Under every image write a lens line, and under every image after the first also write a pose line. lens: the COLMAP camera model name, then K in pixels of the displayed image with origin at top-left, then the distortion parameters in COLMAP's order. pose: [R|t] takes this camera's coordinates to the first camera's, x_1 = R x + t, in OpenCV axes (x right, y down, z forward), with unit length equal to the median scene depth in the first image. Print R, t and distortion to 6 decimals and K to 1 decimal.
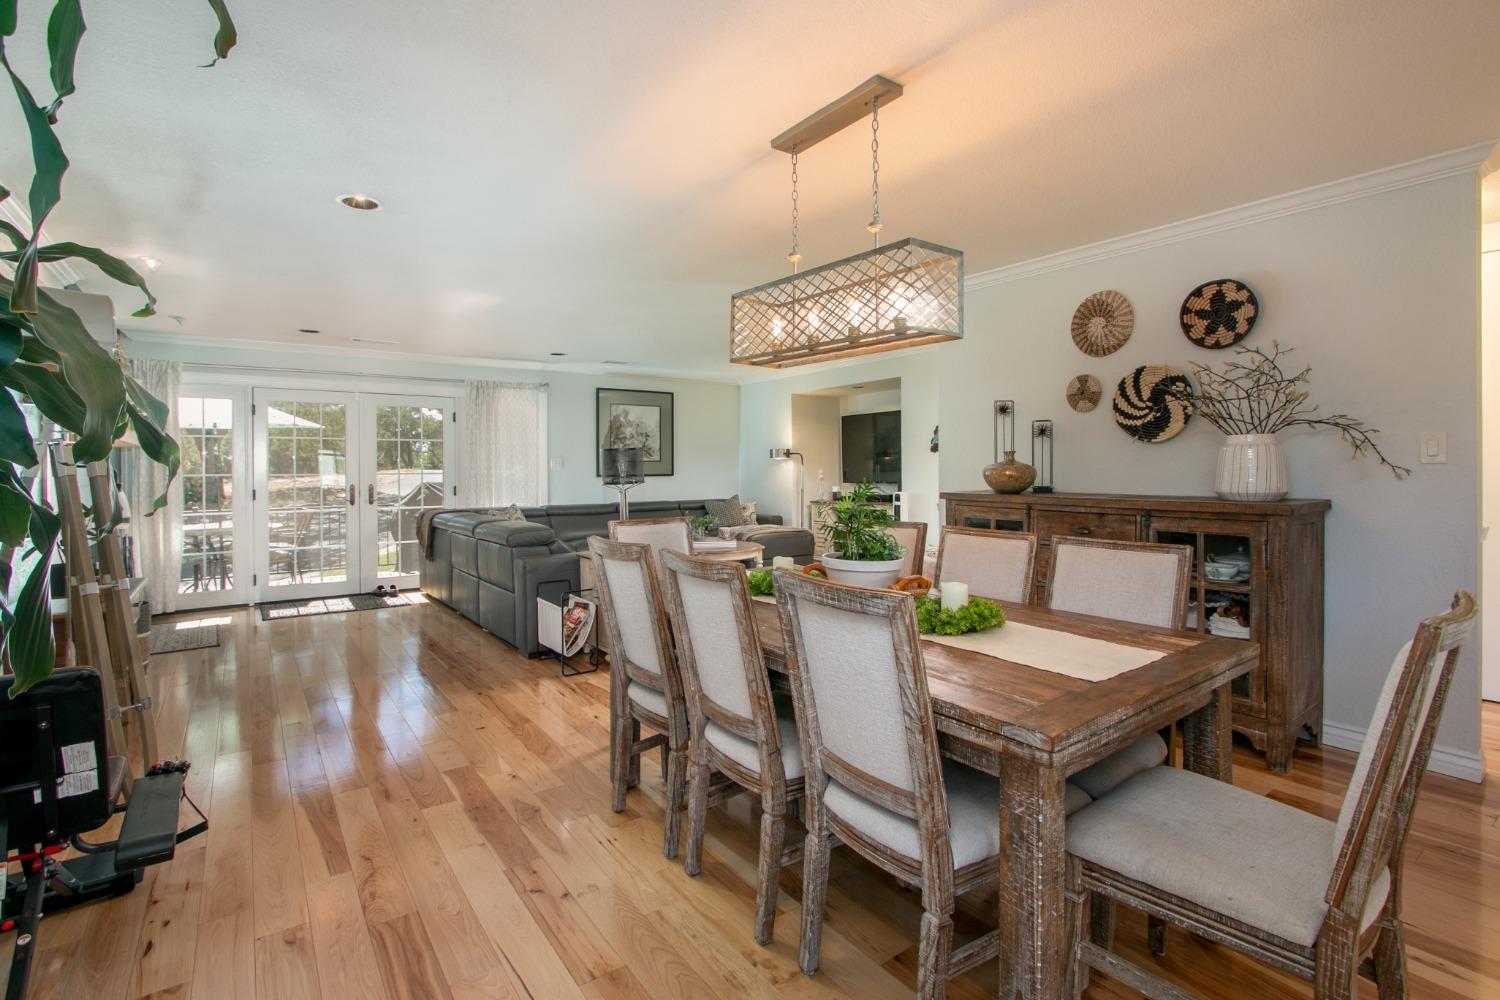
lens RADIAL K [[703.3, 0, 752.0], [0, 703.3, 465.5], [0, 0, 1]] dist [0.000195, 0.000085]
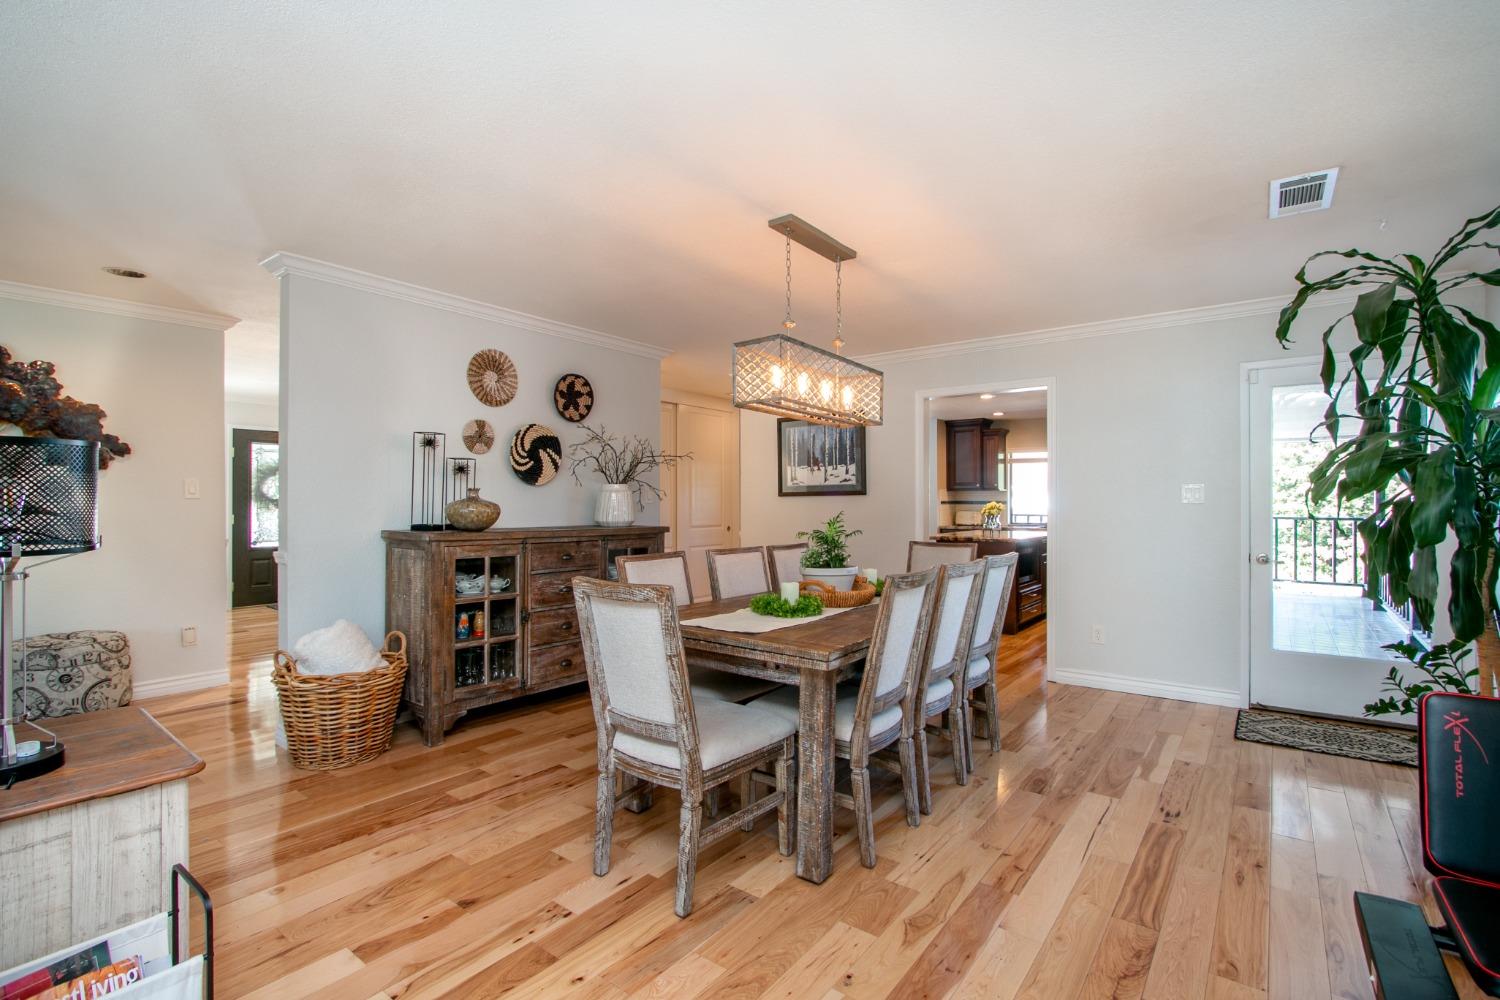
lens RADIAL K [[703.5, 0, 733.7], [0, 703.5, 490.7], [0, 0, 1]] dist [-0.003440, -0.000364]
pose [[-0.278186, 0.024488, 0.960215, -0.684295], [0.004104, 0.999696, -0.024306, 0.008334], [-0.960518, -0.002821, -0.278202, 0.935384]]
